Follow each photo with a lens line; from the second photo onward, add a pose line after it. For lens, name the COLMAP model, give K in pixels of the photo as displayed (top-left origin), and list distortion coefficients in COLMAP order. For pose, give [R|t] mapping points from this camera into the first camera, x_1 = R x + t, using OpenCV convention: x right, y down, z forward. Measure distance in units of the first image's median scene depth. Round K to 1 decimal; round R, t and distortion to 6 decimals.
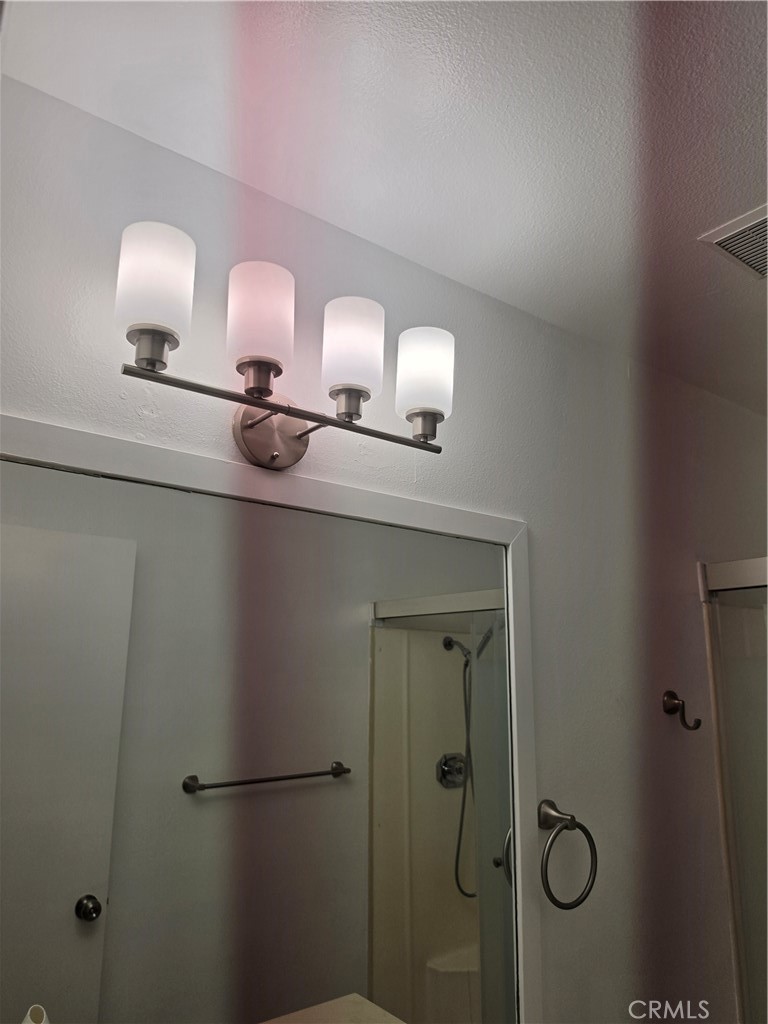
lens RADIAL K [[712.9, 0, 379.5], [0, 712.9, 511.0], [0, 0, 1]] dist [0.030599, -0.034057]
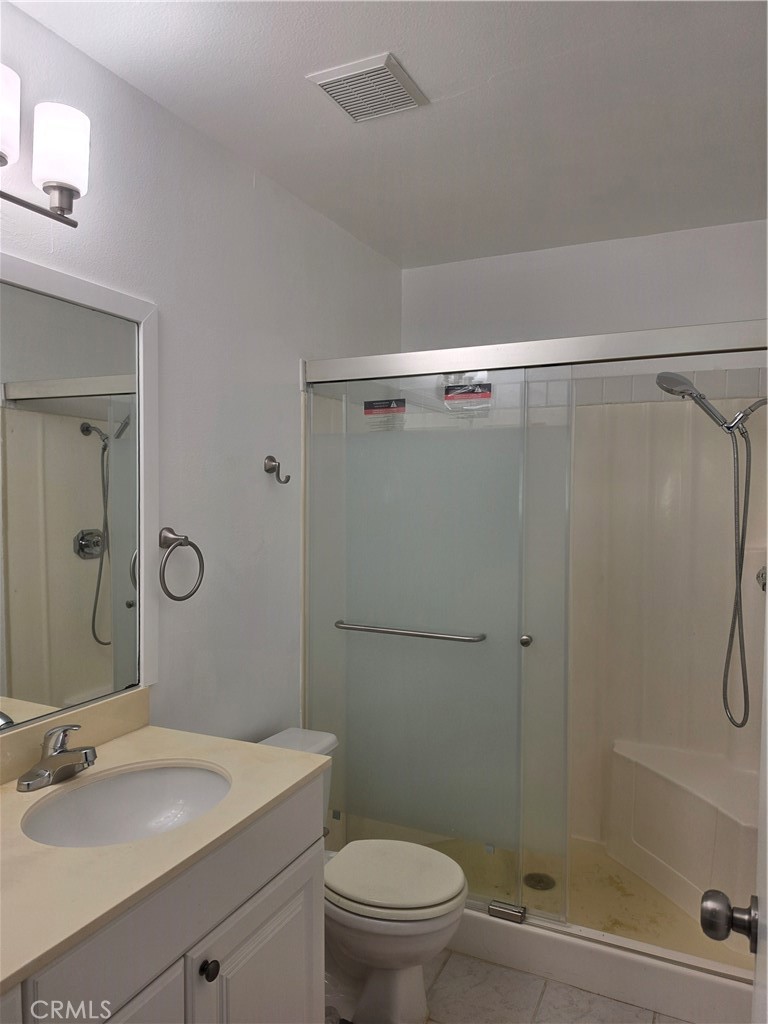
lens RADIAL K [[693.1, 0, 403.8], [0, 693.1, 511.6], [0, 0, 1]] dist [-0.003911, -0.002637]
pose [[0.866869, -0.022548, 0.498026, -0.013583], [-0.108967, 0.966252, 0.233416, 0.025691], [-0.486482, -0.256609, 0.835157, -0.181238]]
